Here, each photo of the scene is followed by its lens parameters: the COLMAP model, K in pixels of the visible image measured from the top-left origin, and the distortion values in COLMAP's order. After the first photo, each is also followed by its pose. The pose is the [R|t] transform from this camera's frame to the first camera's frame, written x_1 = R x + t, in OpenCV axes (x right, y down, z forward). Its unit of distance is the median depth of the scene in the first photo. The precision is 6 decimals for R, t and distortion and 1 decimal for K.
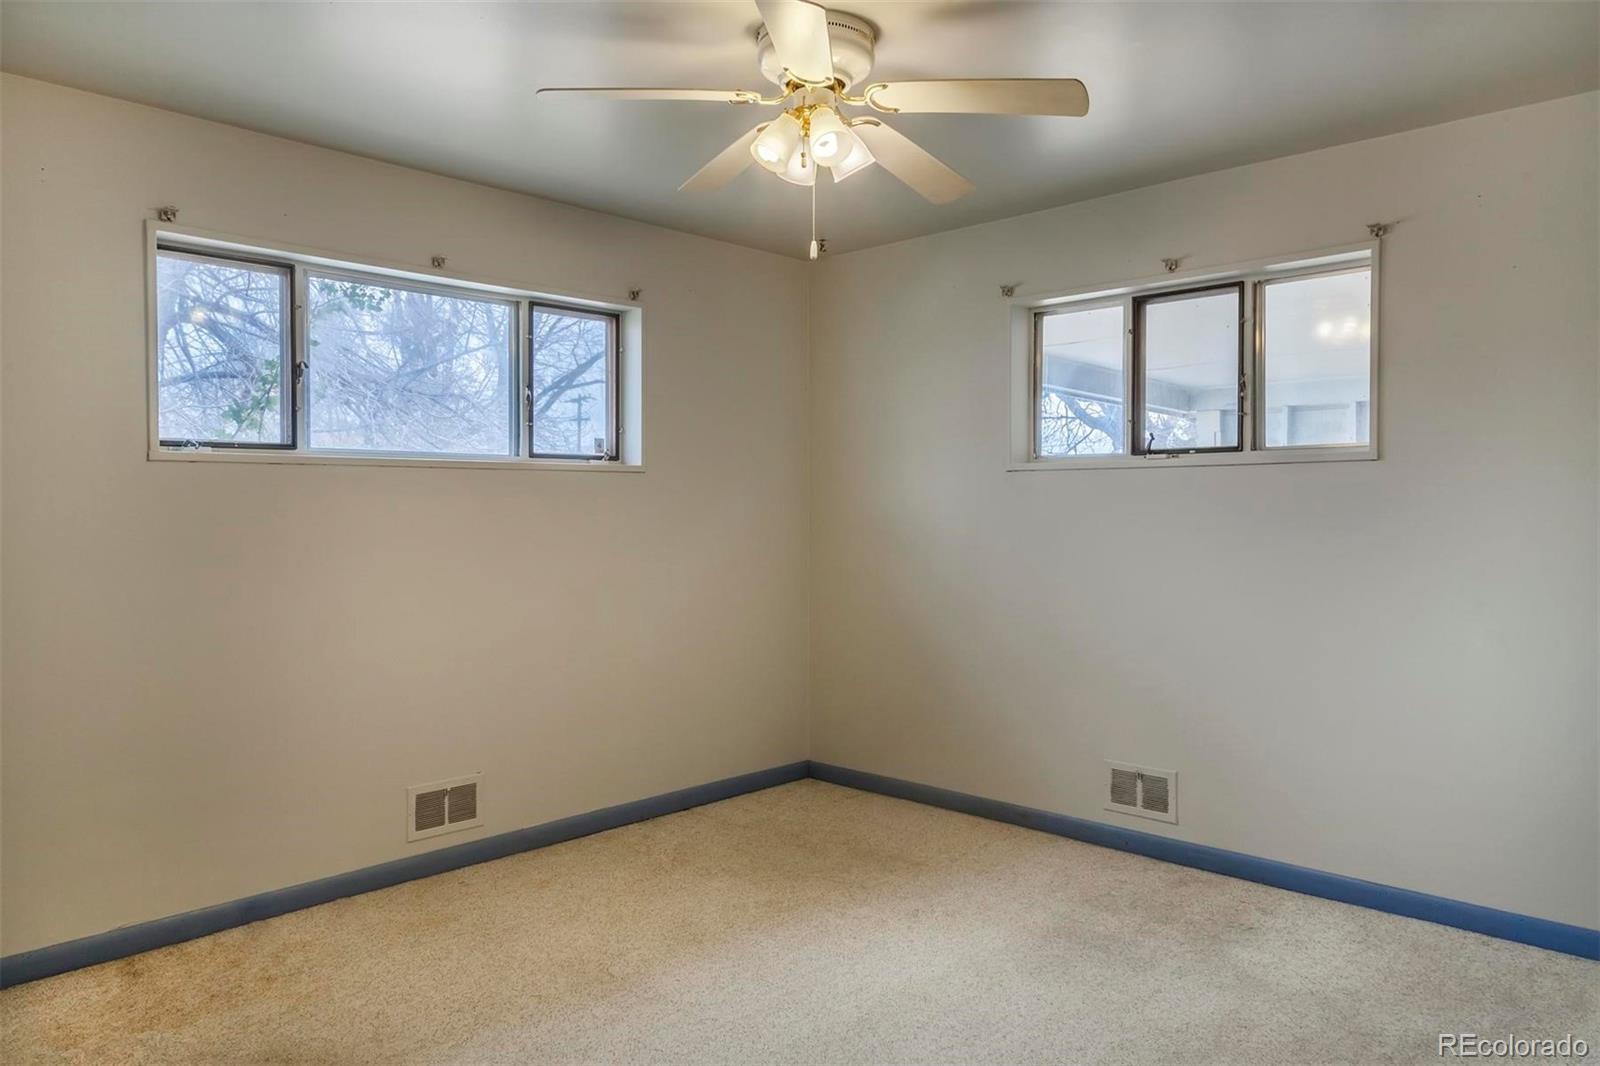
lens RADIAL K [[1097.4, 0, 813.3], [0, 1097.4, 527.7], [0, 0, 1]] dist [-0.000853, -0.000657]
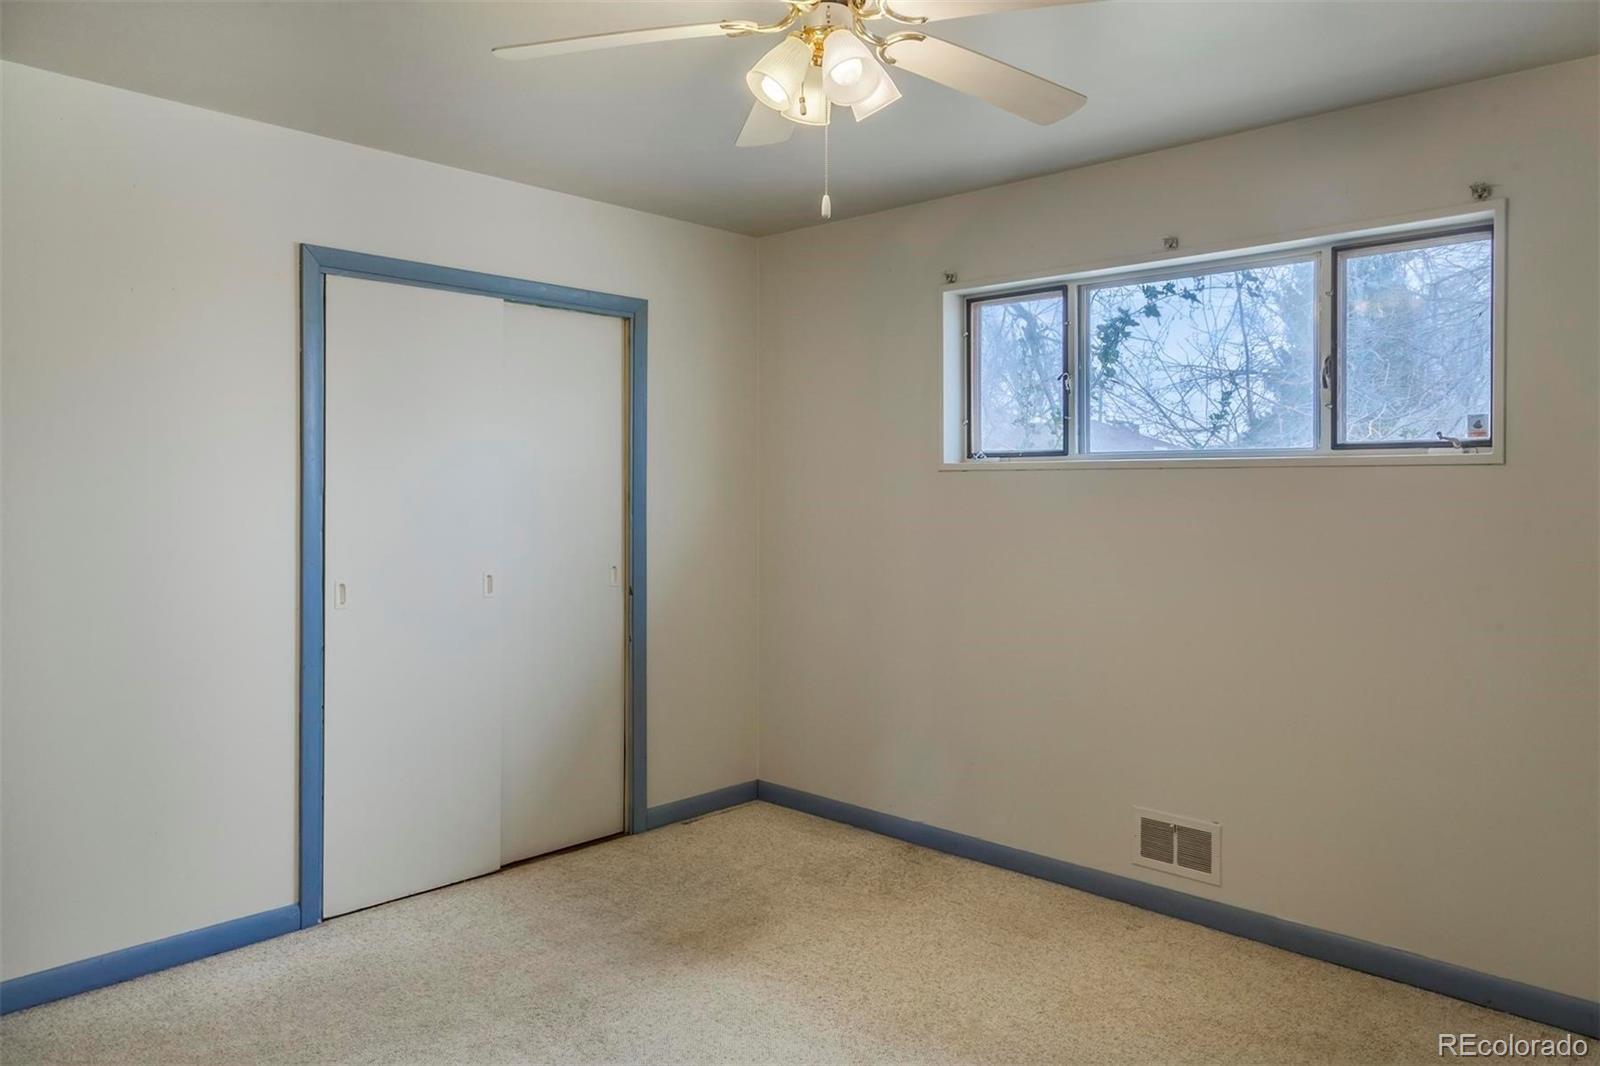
lens RADIAL K [[1060.7, 0, 800.4], [0, 1060.7, 493.3], [0, 0, 1]] dist [0.001574, 0.000611]
pose [[0.010553, 0.003404, -0.999939, 0.540203], [-0.026760, 0.999637, 0.003120, -0.028464], [0.999586, 0.026726, 0.010640, 0.688533]]
